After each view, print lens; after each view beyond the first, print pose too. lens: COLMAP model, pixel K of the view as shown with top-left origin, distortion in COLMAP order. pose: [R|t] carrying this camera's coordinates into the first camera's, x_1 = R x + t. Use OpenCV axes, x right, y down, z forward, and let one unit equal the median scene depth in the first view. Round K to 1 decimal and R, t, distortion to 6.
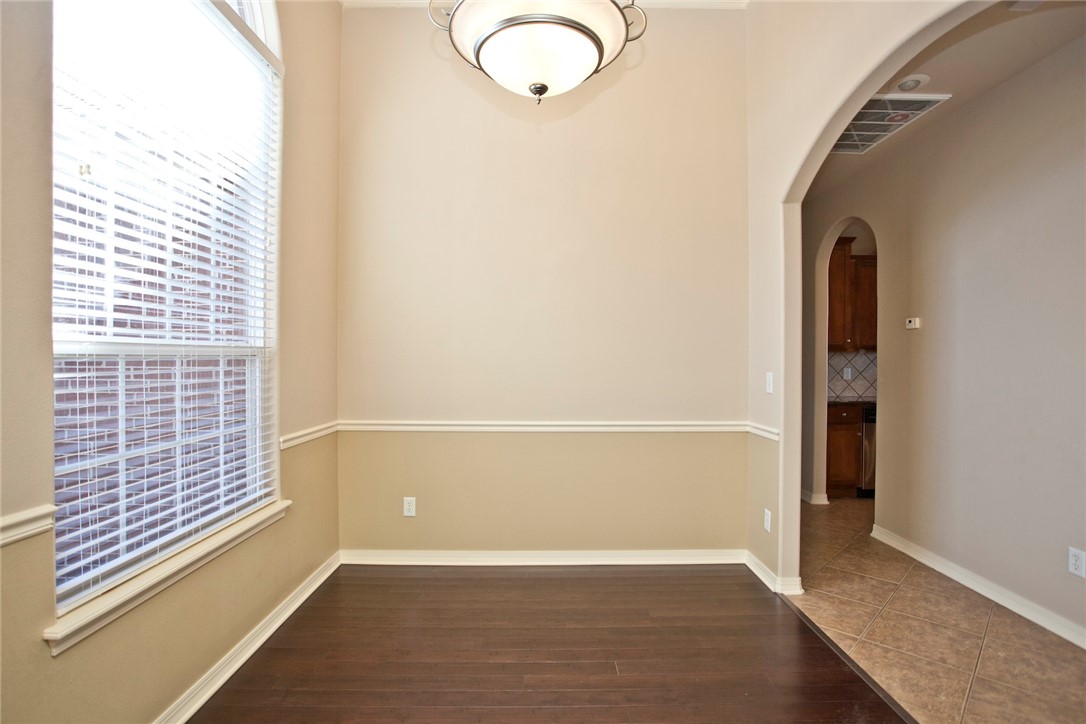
lens RADIAL K [[552.3, 0, 543.0], [0, 552.3, 362.0], [0, 0, 1]] dist [-0.039102, 0.020489]
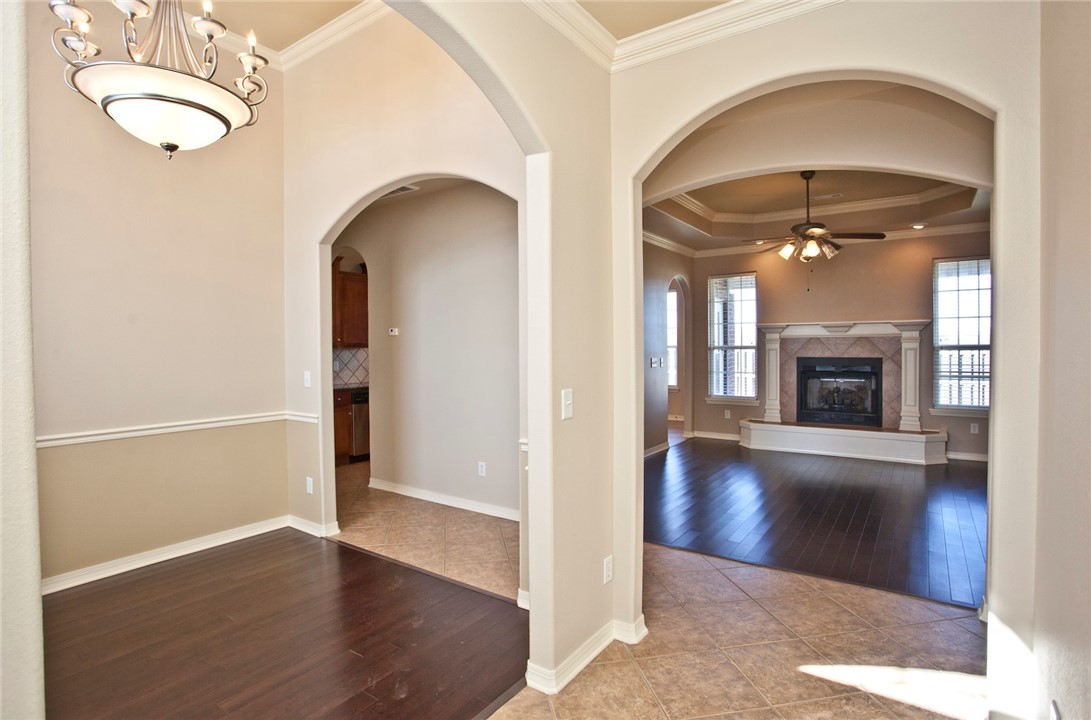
lens RADIAL K [[574.2, 0, 545.5], [0, 574.2, 360.0], [0, 0, 1]] dist [-0.001214, -0.000169]
pose [[0.596727, -0.027334, 0.801979, -0.352806], [0.008488, 0.999579, 0.027754, -0.042689], [-0.802399, -0.009754, 0.596708, -0.264668]]
